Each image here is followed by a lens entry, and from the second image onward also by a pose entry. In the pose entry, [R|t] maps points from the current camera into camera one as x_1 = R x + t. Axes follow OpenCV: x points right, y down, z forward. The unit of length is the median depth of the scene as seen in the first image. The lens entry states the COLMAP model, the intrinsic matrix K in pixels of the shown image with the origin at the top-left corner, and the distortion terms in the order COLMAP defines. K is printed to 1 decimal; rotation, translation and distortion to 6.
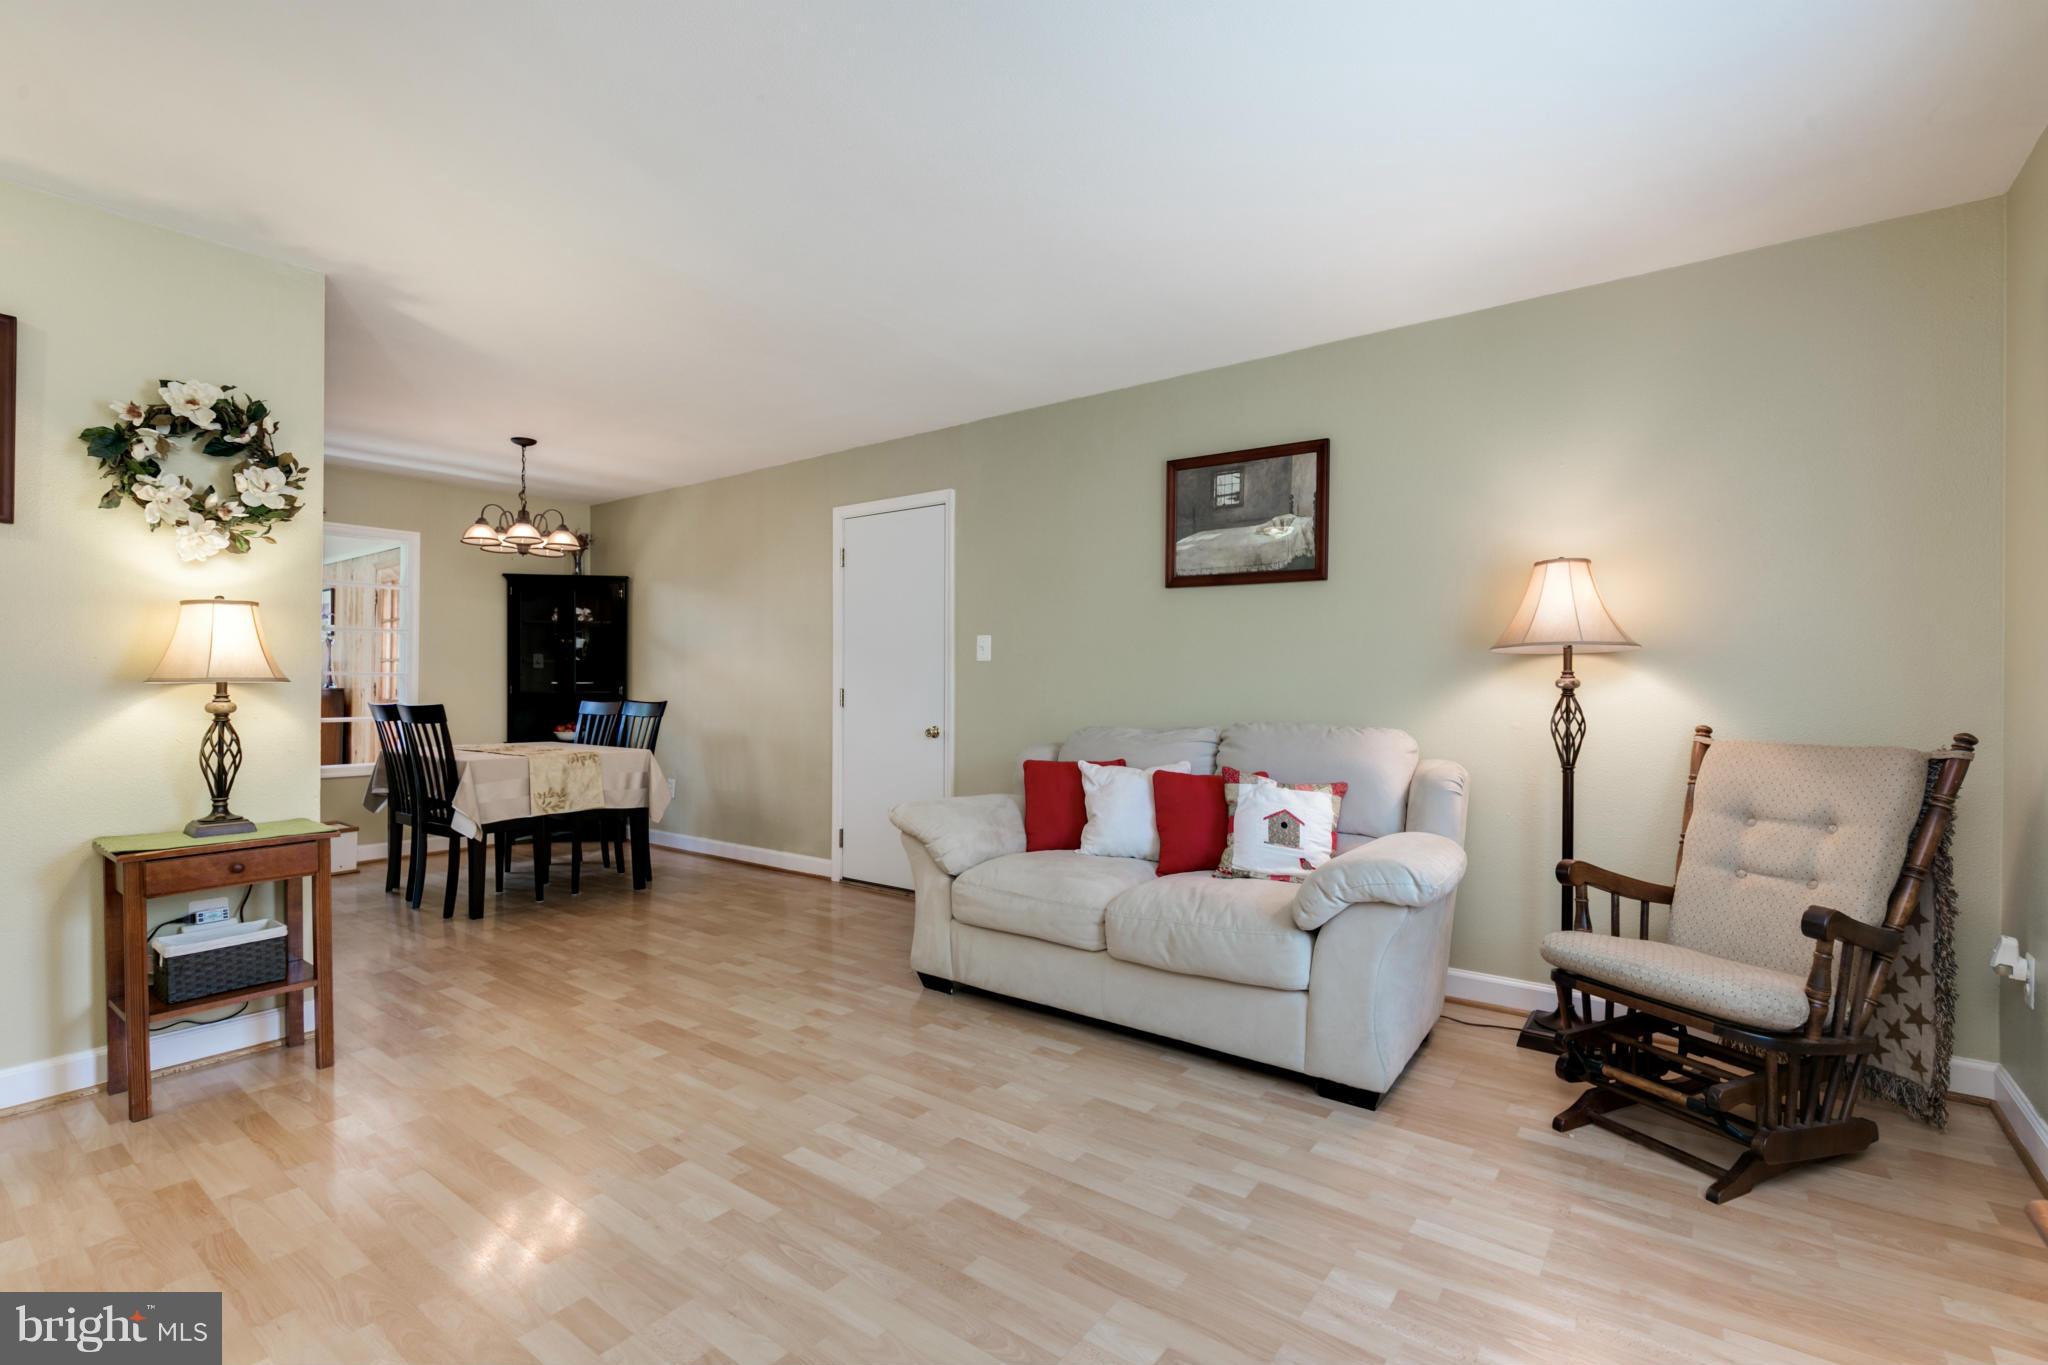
lens RADIAL K [[932.2, 0, 1021.5], [0, 932.2, 678.3], [0, 0, 1]] dist [0.000956, -0.001866]
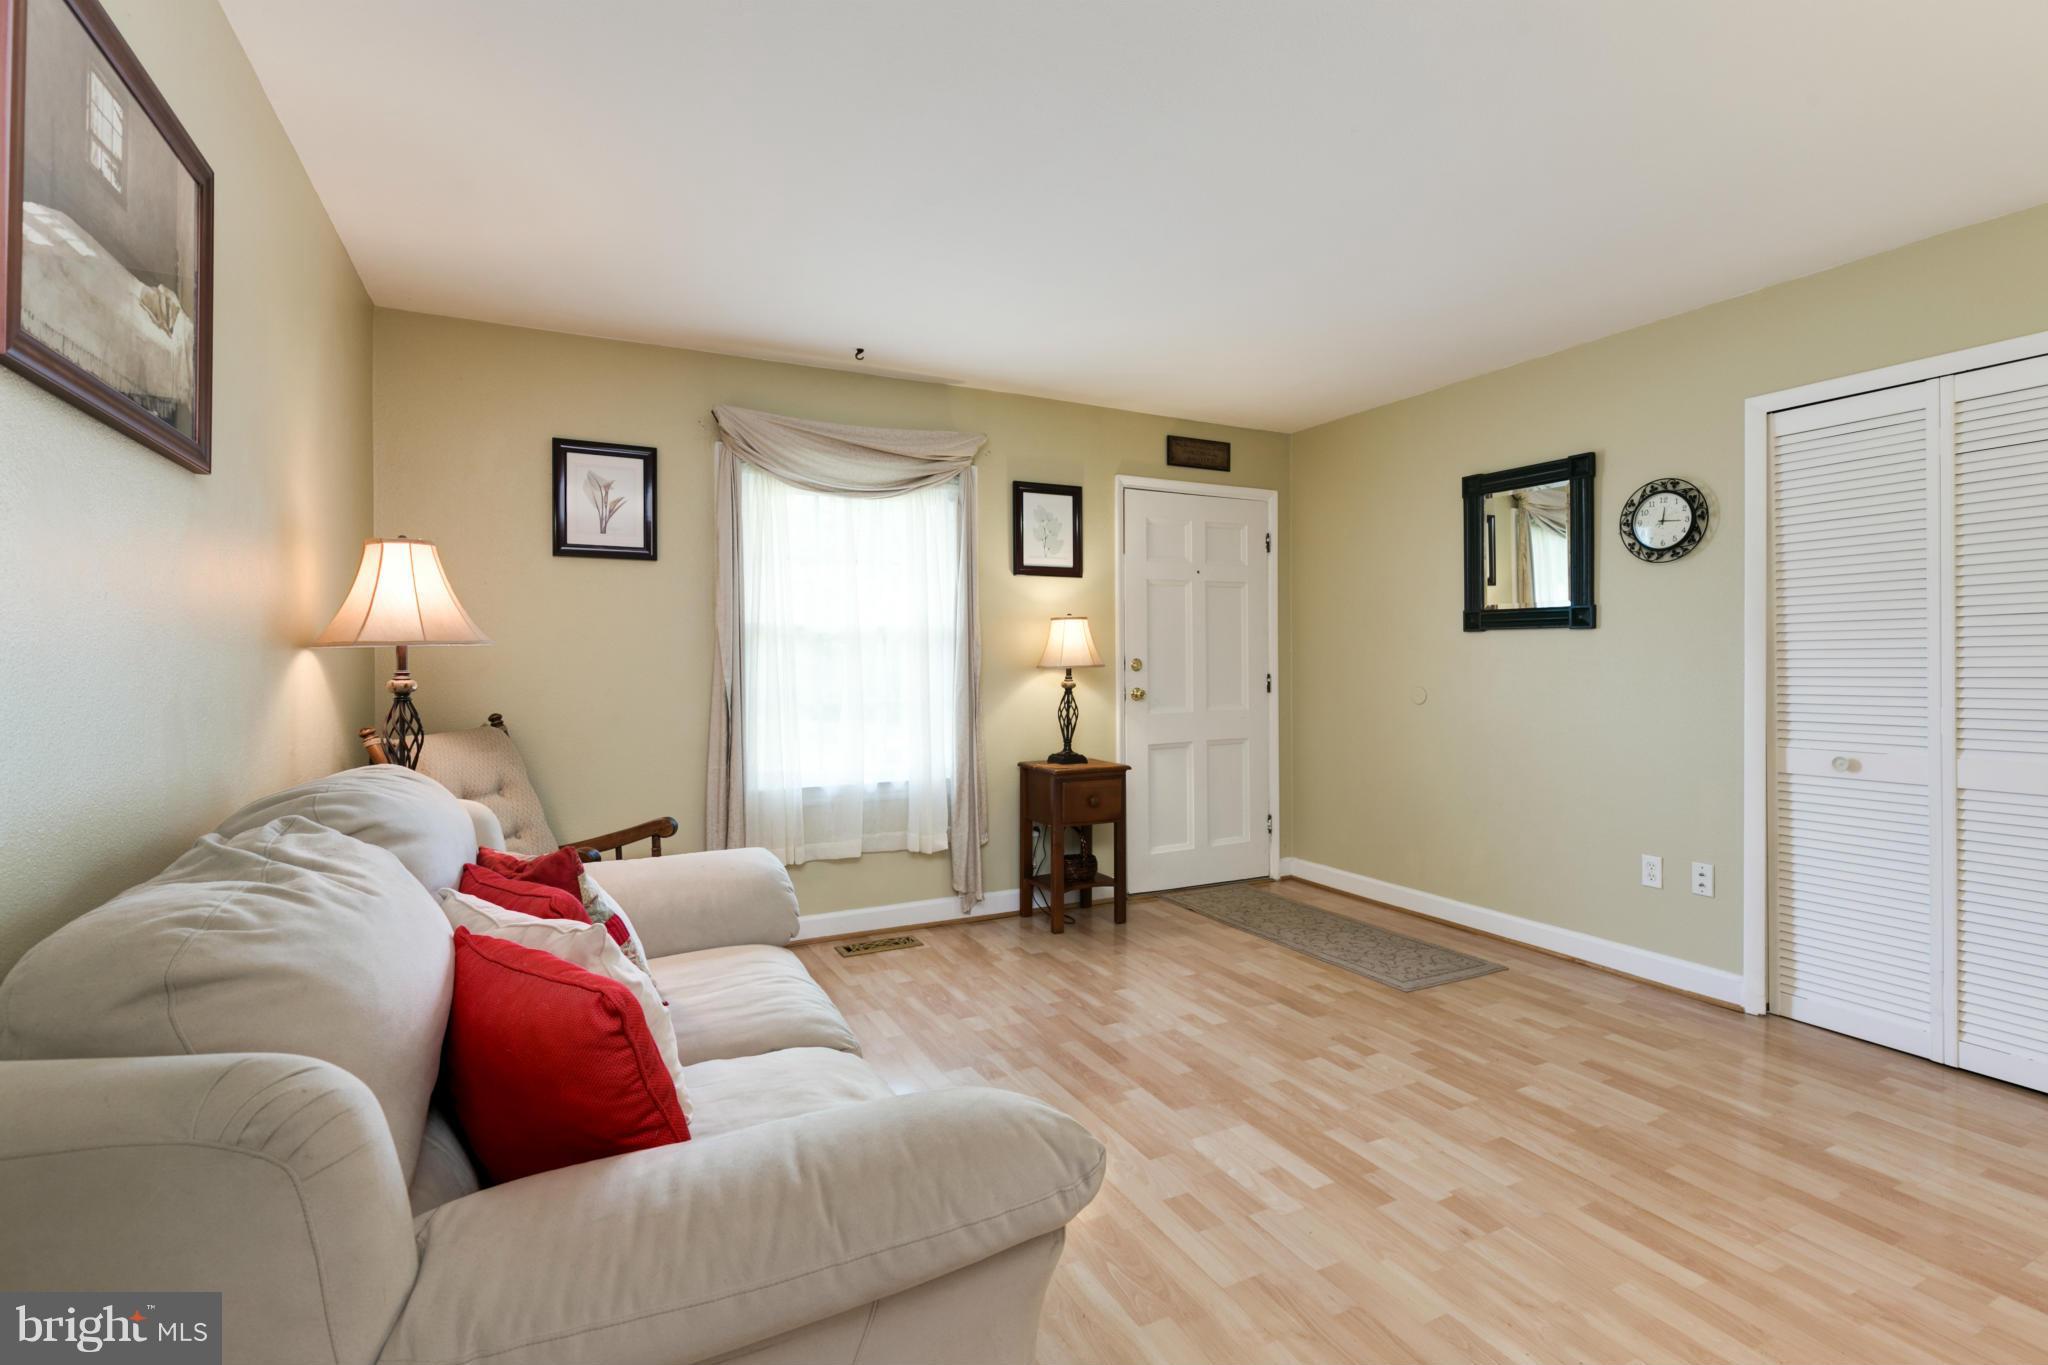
lens RADIAL K [[932.2, 0, 1043.0], [0, 932.2, 671.2], [0, 0, 1]] dist [0.000956, -0.001866]
pose [[-0.904863, -0.006667, 0.425650, -0.297455], [-0.004546, 0.999972, 0.005999, -0.016626], [-0.425678, 0.003493, -0.904868, 1.517826]]
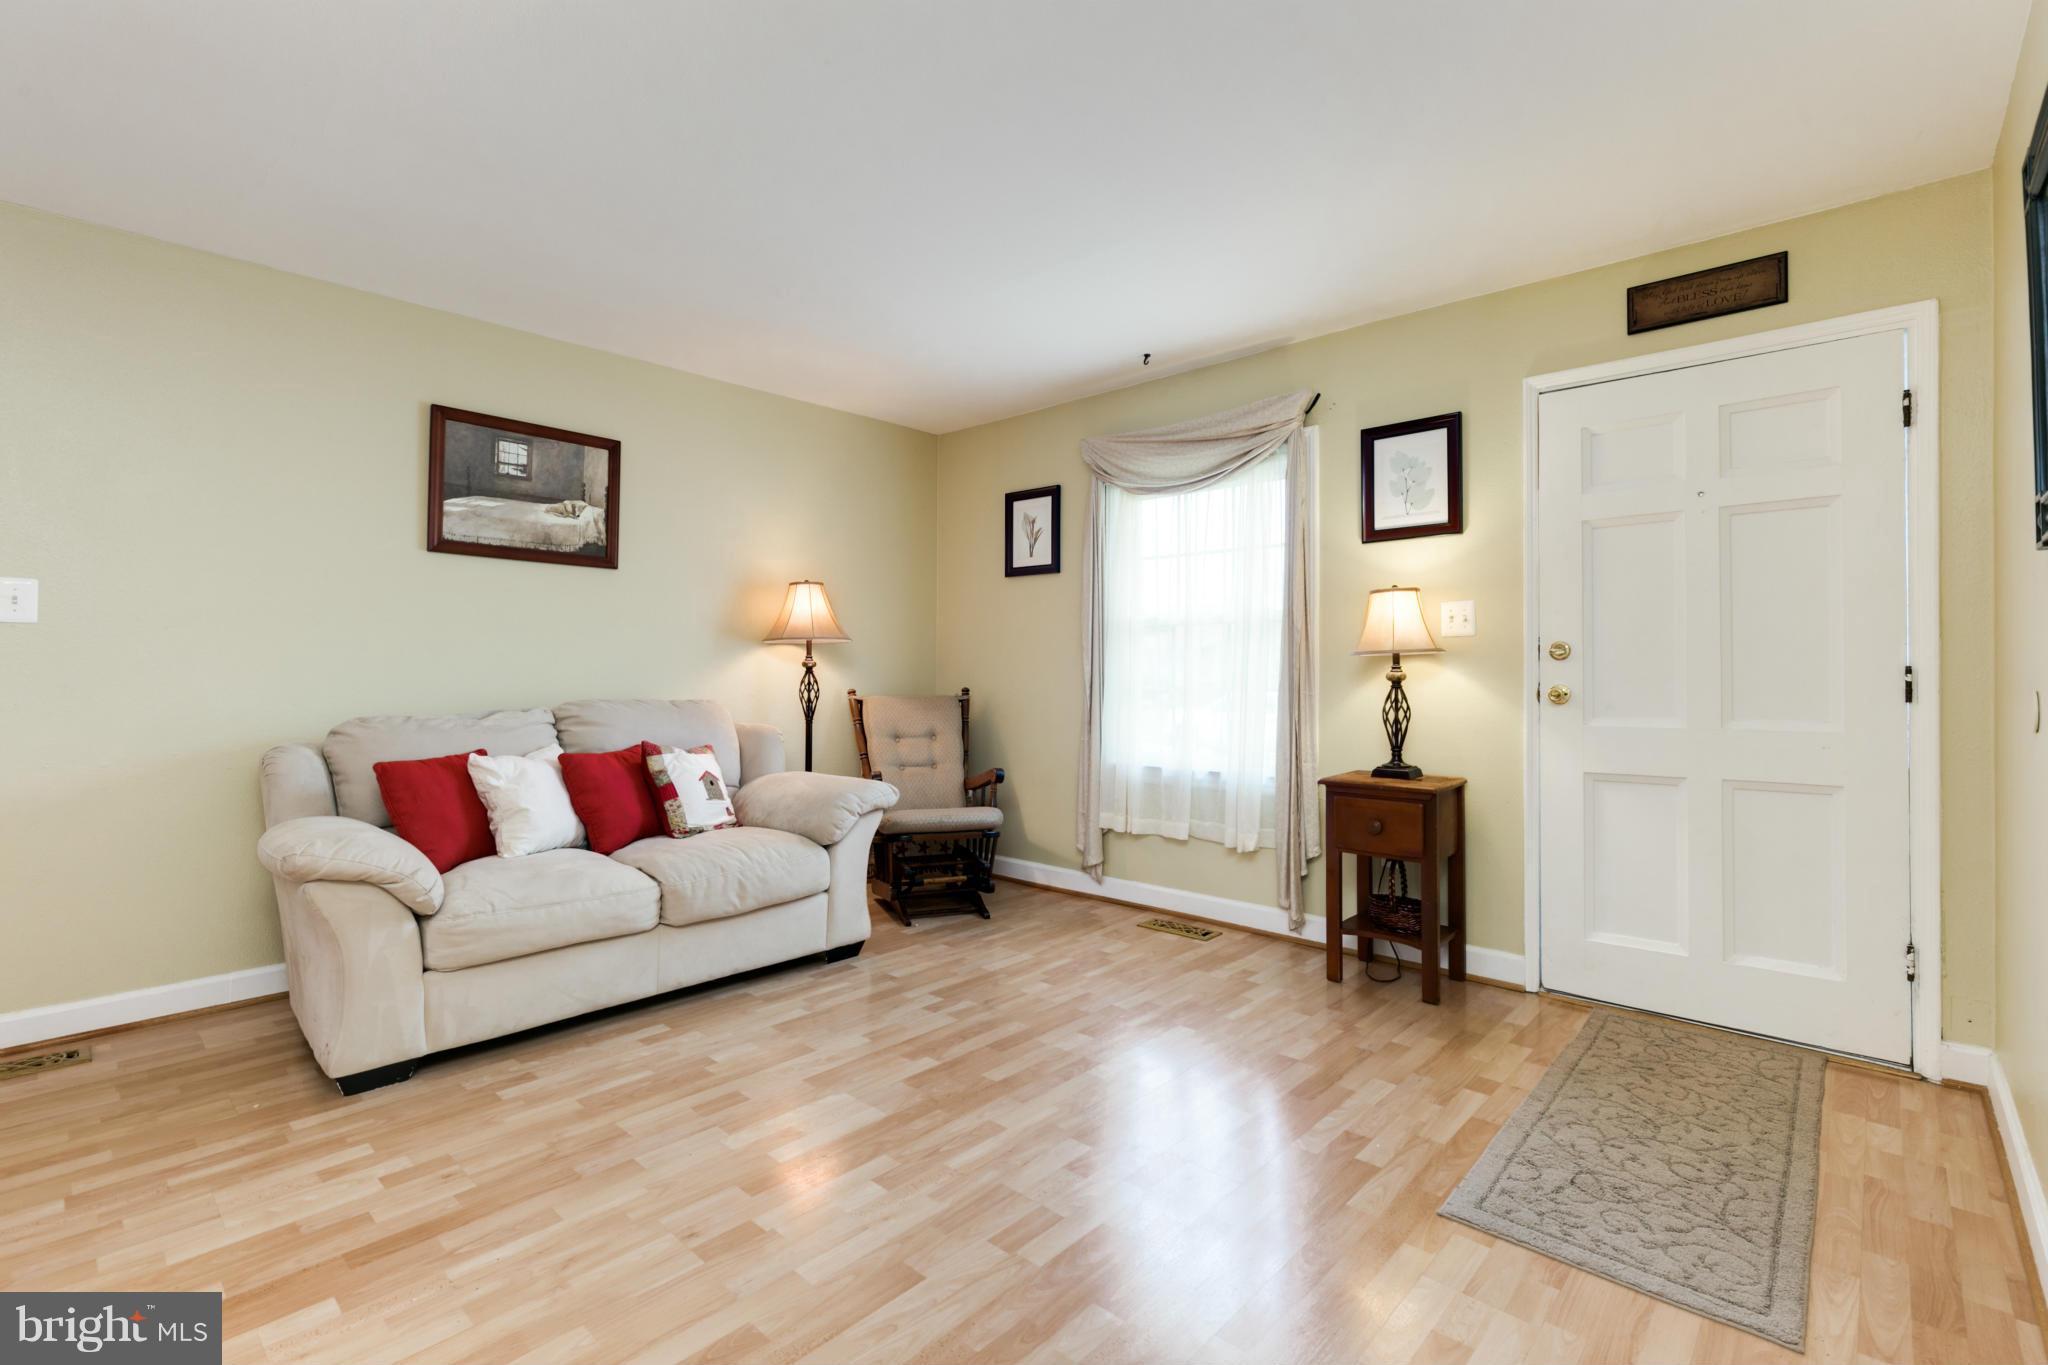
lens RADIAL K [[932.2, 0, 1035.6], [0, 932.2, 673.7], [0, 0, 1]] dist [0.000956, -0.001866]
pose [[0.084561, -0.007931, 0.996387, -0.891360], [-0.009429, 0.999917, 0.008759, 0.003884], [-0.996374, -0.010135, 0.084479, 0.506182]]
